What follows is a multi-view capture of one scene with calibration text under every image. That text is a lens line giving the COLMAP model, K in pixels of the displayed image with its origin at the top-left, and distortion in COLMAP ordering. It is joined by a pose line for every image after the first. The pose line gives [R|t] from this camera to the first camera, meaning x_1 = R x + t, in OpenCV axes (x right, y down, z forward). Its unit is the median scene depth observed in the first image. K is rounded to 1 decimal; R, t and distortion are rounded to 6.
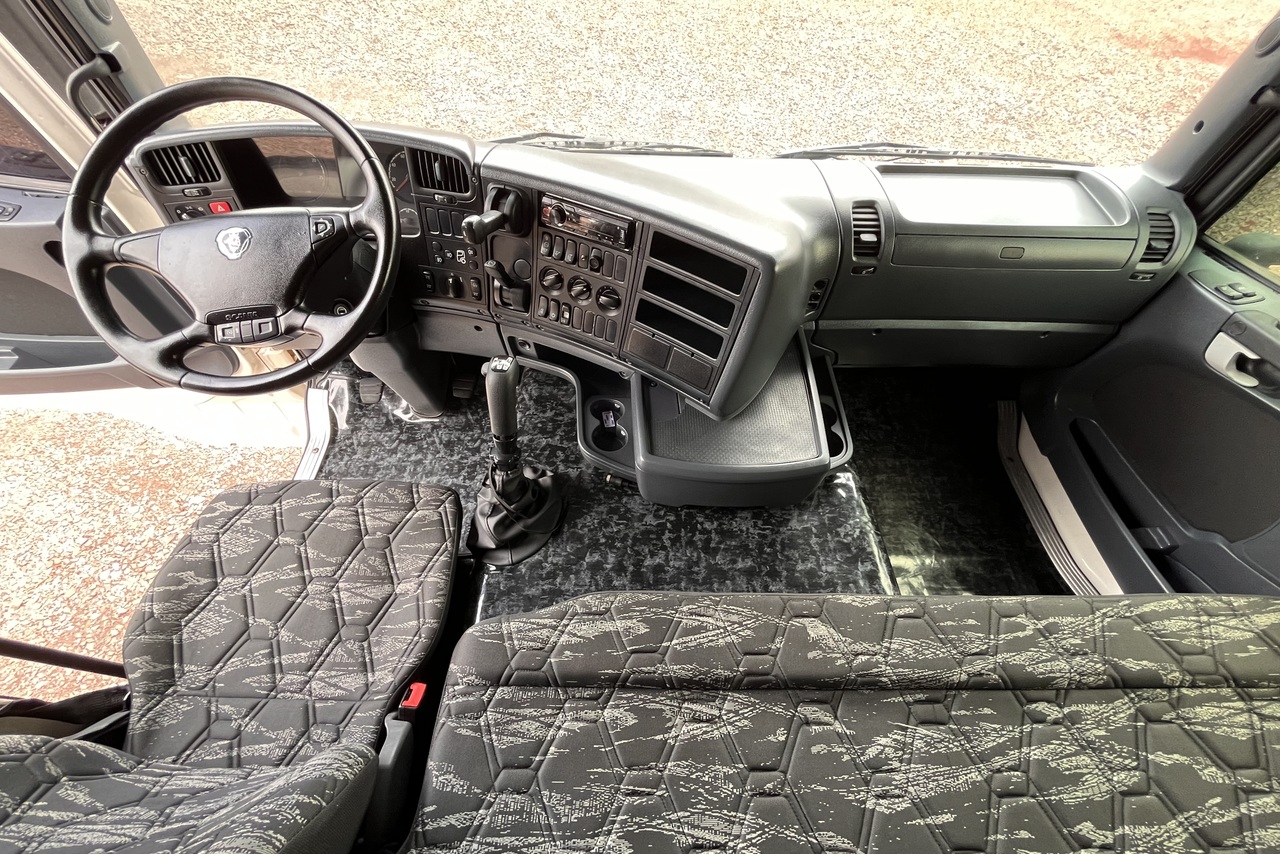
lens RADIAL K [[507.0, 0, 640.3], [0, 507.0, 426.5], [0, 0, 1]] dist [-0.002217, -0.000081]
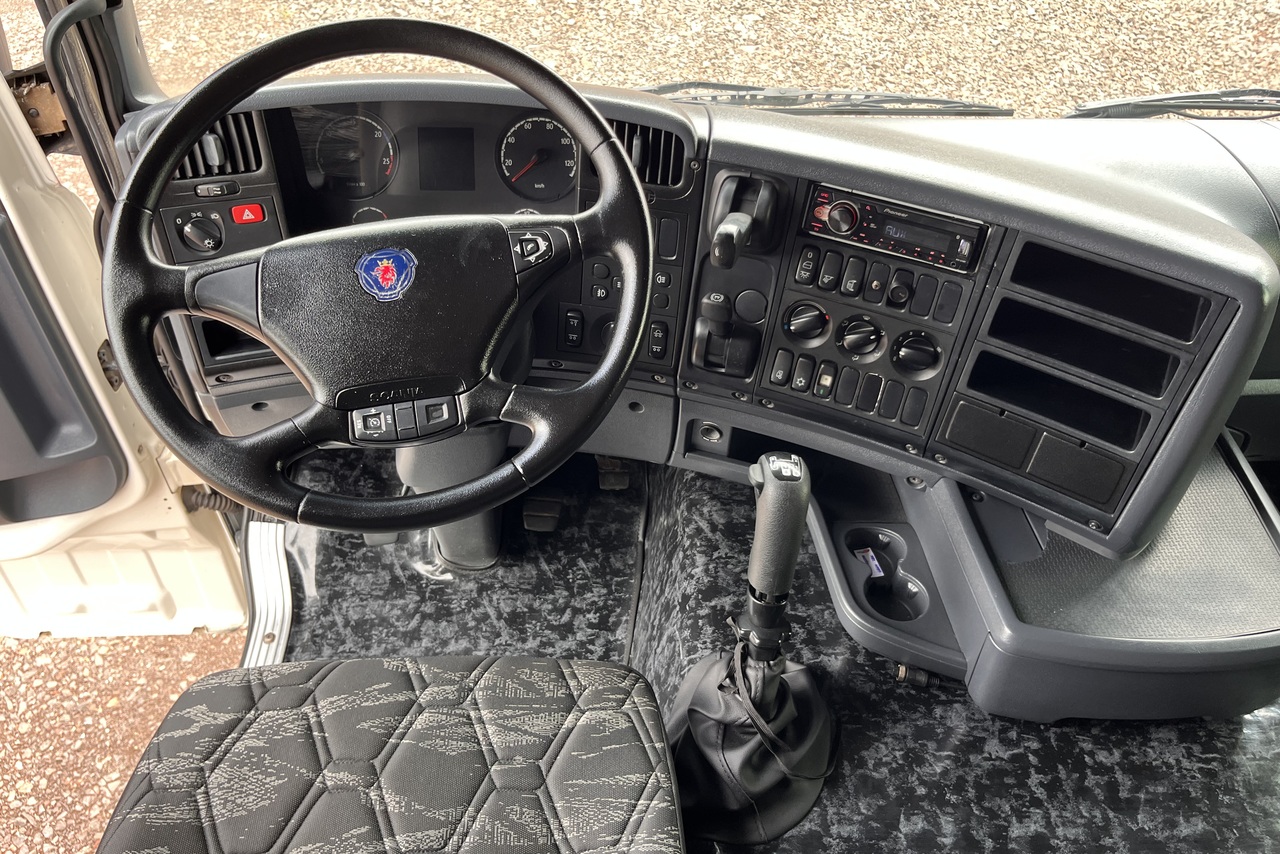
lens RADIAL K [[962.2, 0, 635.3], [0, 962.2, 416.9], [0, 0, 1]] dist [0.047138, -0.071693]
pose [[0.999557, -0.021223, 0.020889, -0.377932], [0.024505, 0.984786, -0.172036, 0.004315], [-0.016920, 0.172471, 0.984869, -0.069875]]
